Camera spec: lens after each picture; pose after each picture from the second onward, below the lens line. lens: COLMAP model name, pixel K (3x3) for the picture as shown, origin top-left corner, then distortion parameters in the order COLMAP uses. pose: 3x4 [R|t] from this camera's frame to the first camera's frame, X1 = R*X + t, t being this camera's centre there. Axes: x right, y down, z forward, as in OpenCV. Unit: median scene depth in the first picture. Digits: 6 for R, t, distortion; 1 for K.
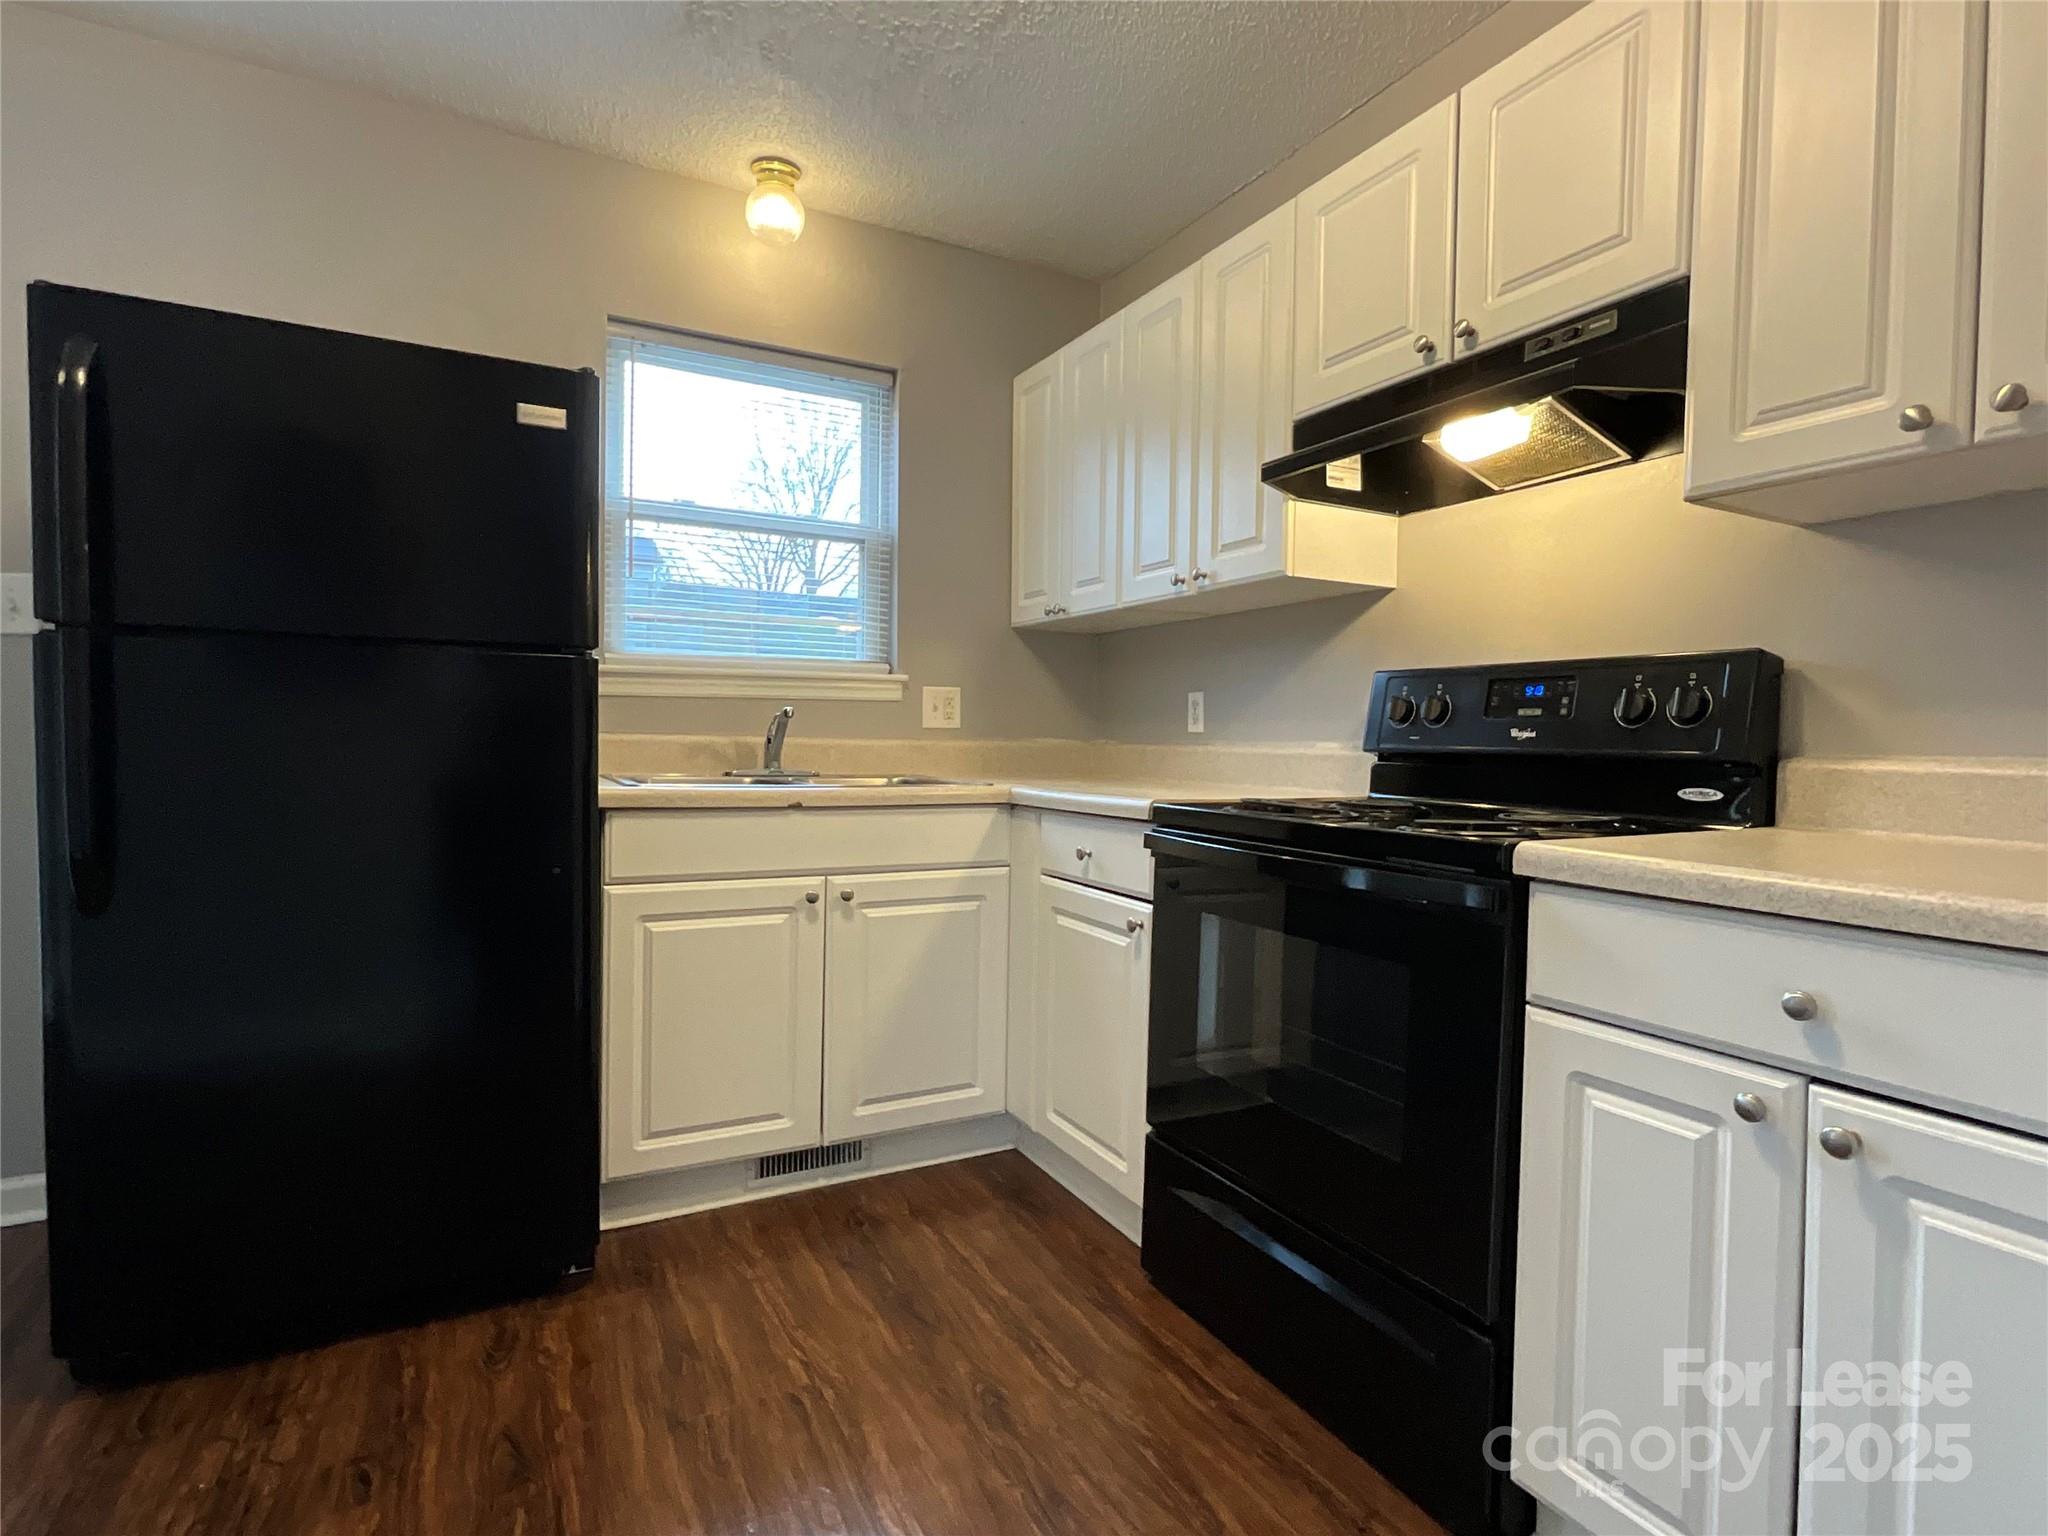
lens RADIAL K [[993.9, 0, 1024.0], [0, 993.9, 768.0], [0, 0, 1]] dist [-0.000365, -0.000454]
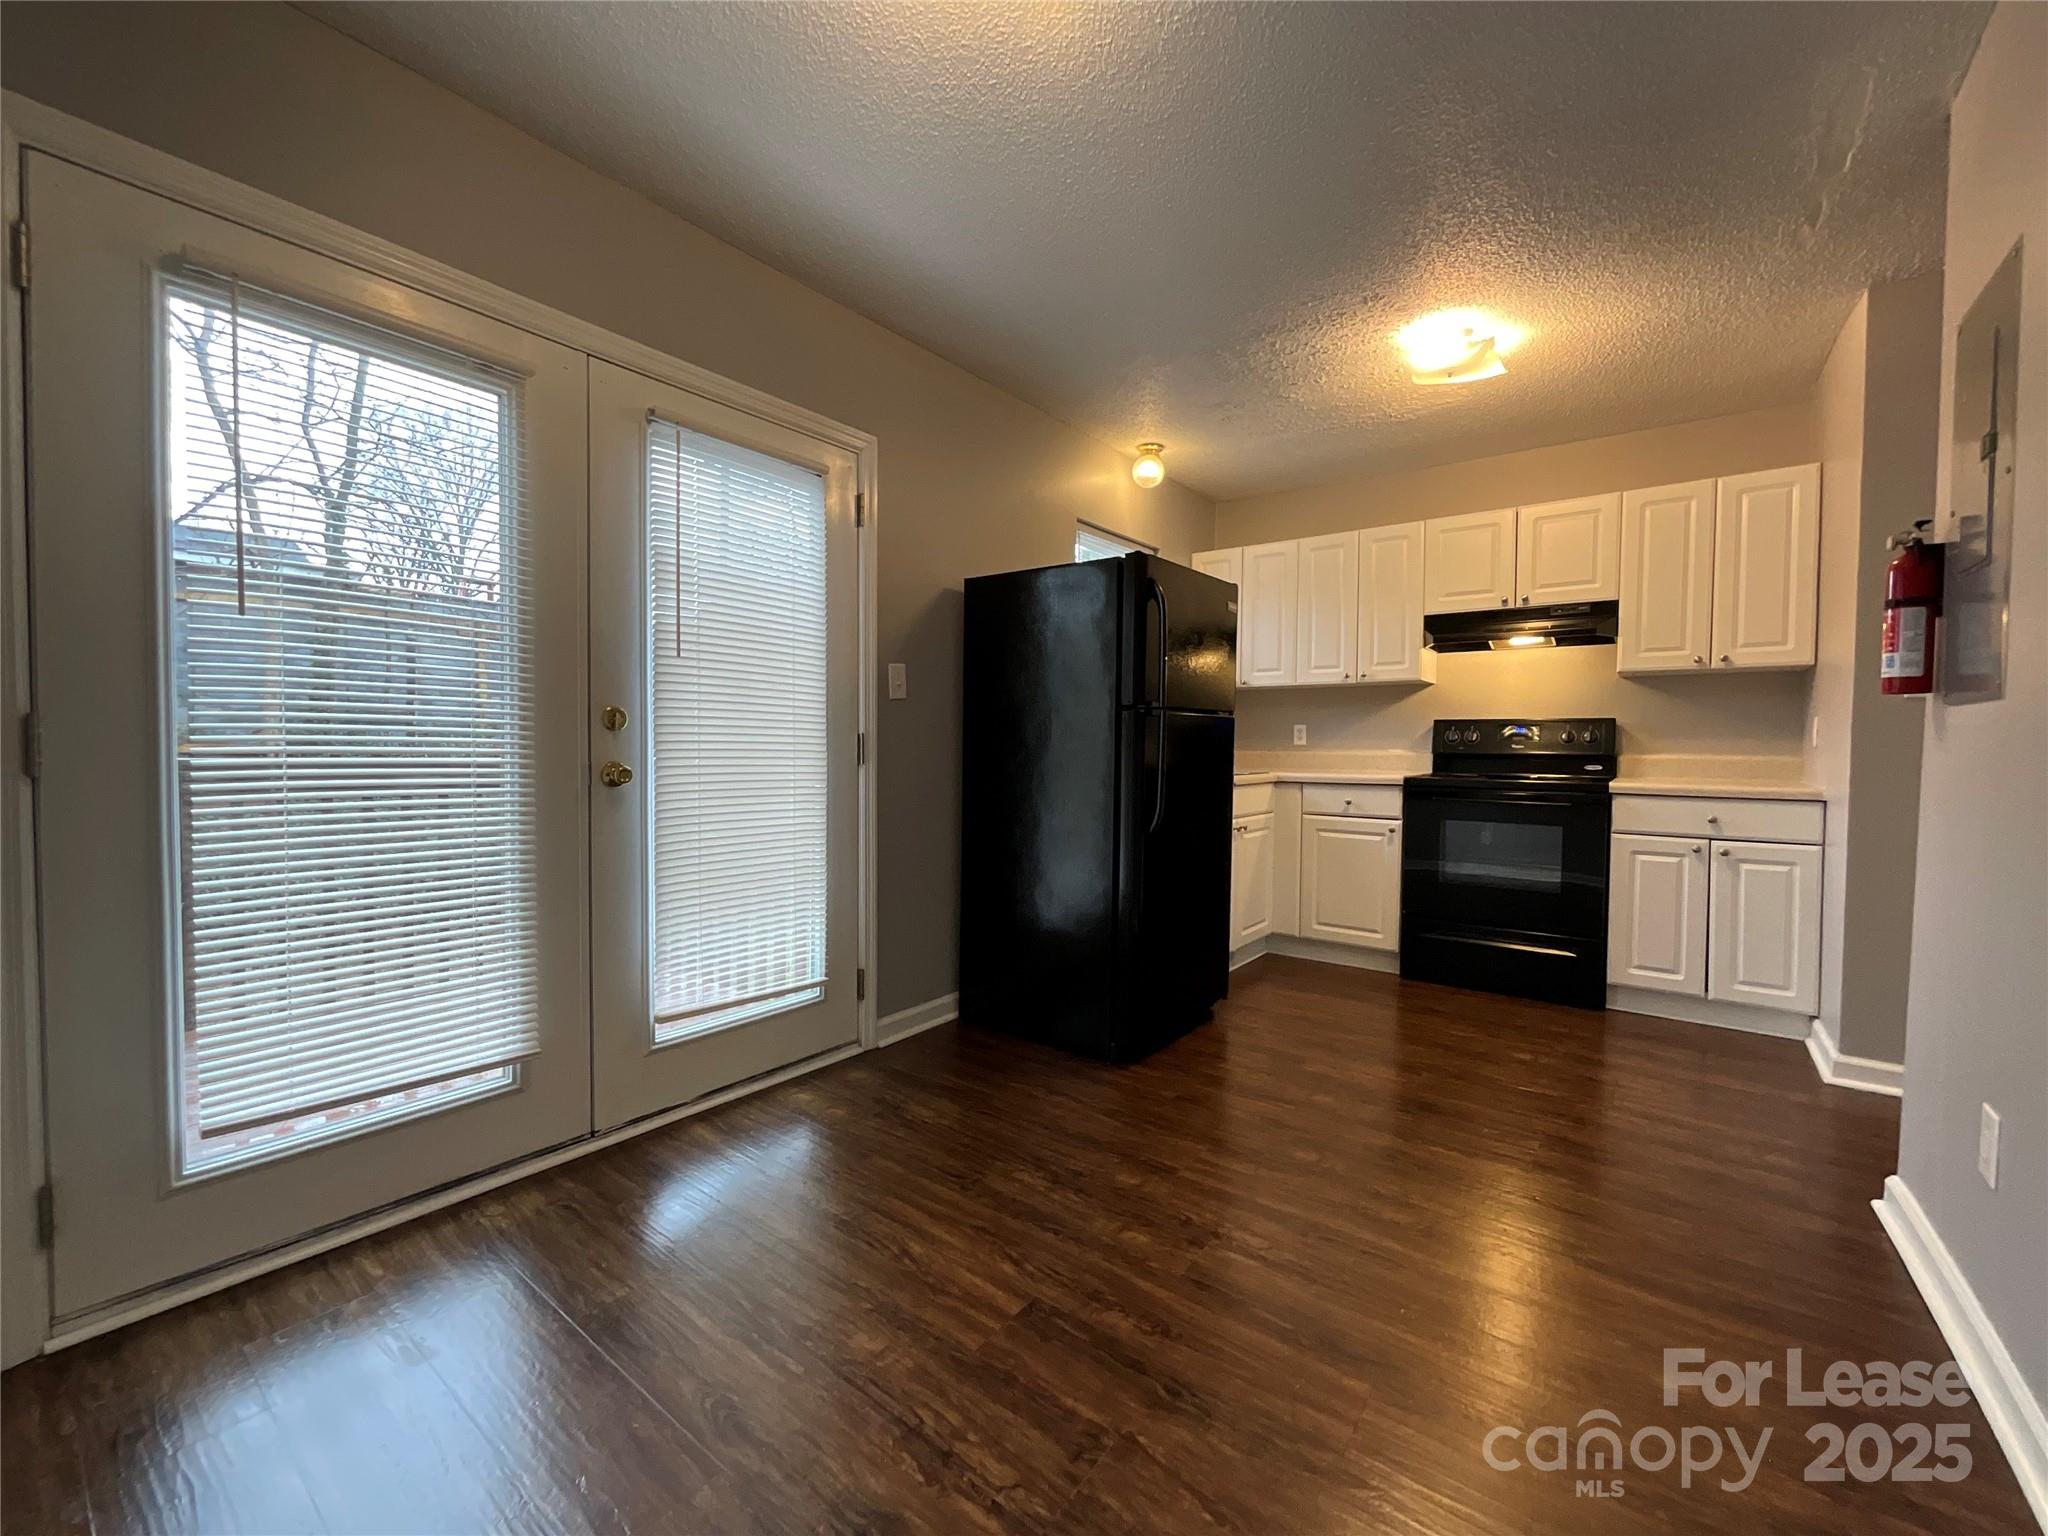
lens RADIAL K [[818.5, 0, 1026.0], [0, 818.5, 762.8], [0, 0, 1]] dist [0.002034, 0.000133]
pose [[0.914685, -0.022356, 0.403549, -1.394246], [0.022098, 0.999742, 0.005296, -0.028238], [-0.403563, 0.004074, 0.914943, -0.399666]]
